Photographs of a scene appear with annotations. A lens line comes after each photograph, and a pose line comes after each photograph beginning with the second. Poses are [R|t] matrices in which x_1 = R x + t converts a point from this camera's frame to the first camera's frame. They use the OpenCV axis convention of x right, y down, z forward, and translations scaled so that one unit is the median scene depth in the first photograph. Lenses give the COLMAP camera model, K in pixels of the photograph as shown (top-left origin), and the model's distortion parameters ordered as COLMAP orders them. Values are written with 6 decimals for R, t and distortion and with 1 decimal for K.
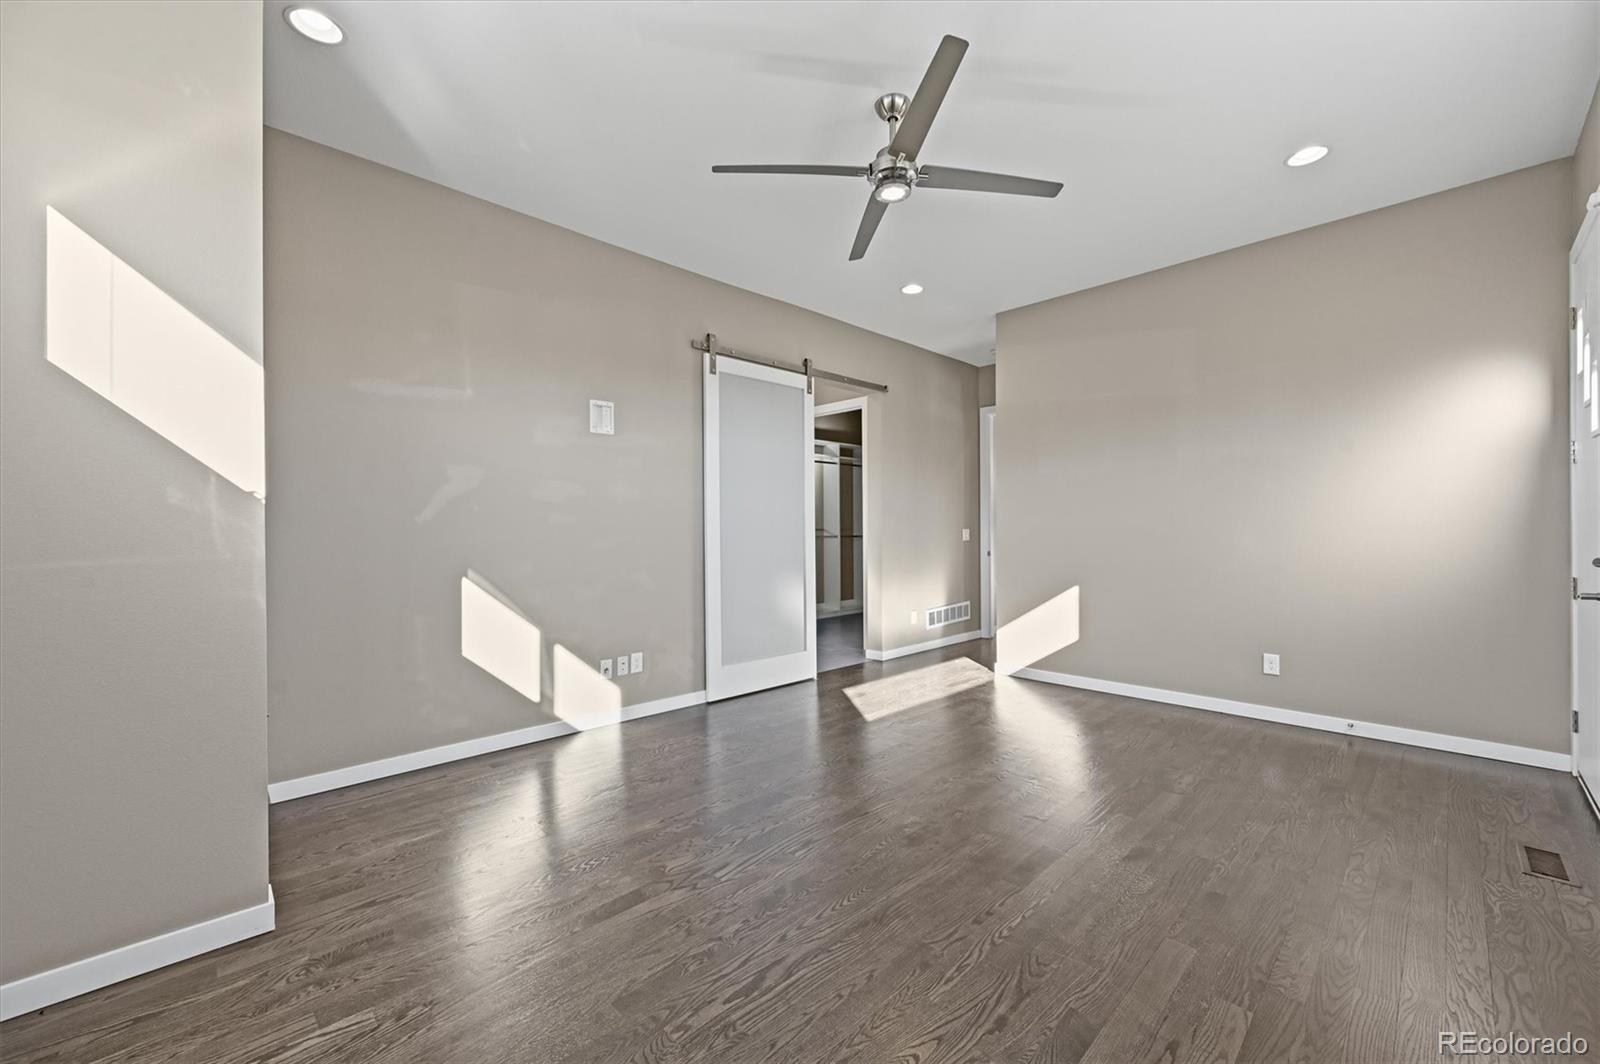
lens RADIAL K [[630.3, 0, 799.2], [0, 630.3, 531.6], [0, 0, 1]] dist [0.001022, -0.002156]
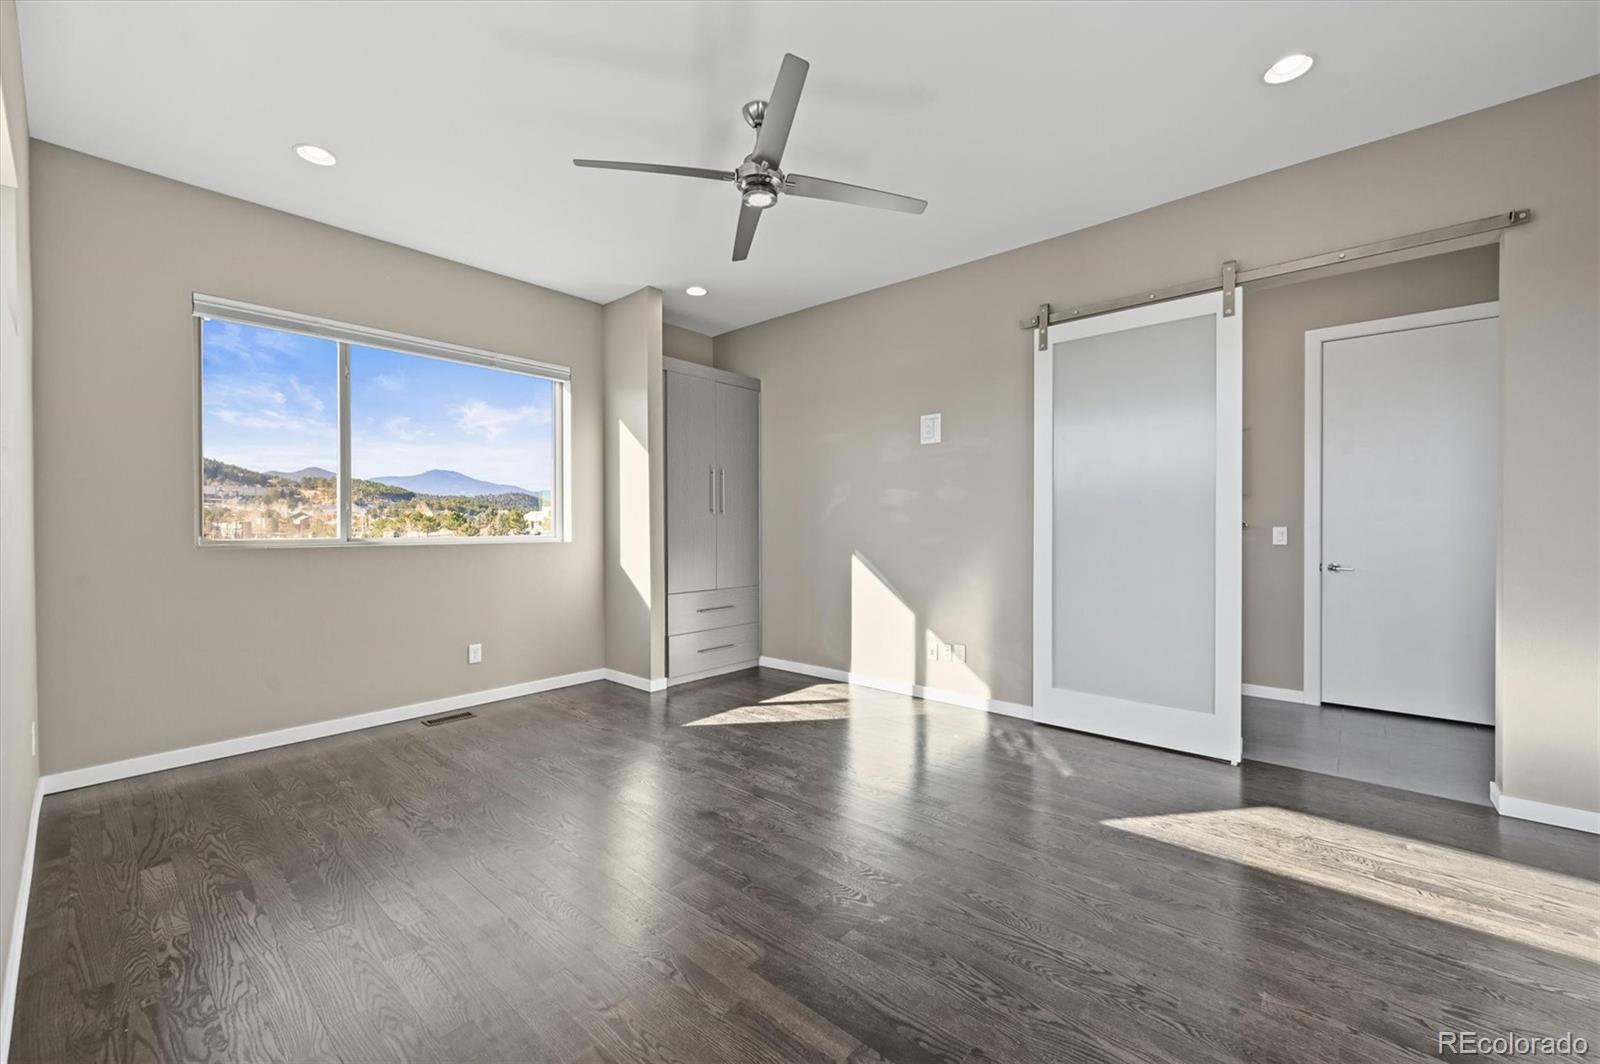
lens RADIAL K [[630.3, 0, 806.4], [0, 630.3, 534.6], [0, 0, 1]] dist [0.001022, -0.002156]
pose [[0.092547, 0.024143, -0.995416, 0.717871], [0.000407, 0.999705, 0.024285, -0.016339], [0.995708, -0.002653, 0.092510, 0.600491]]
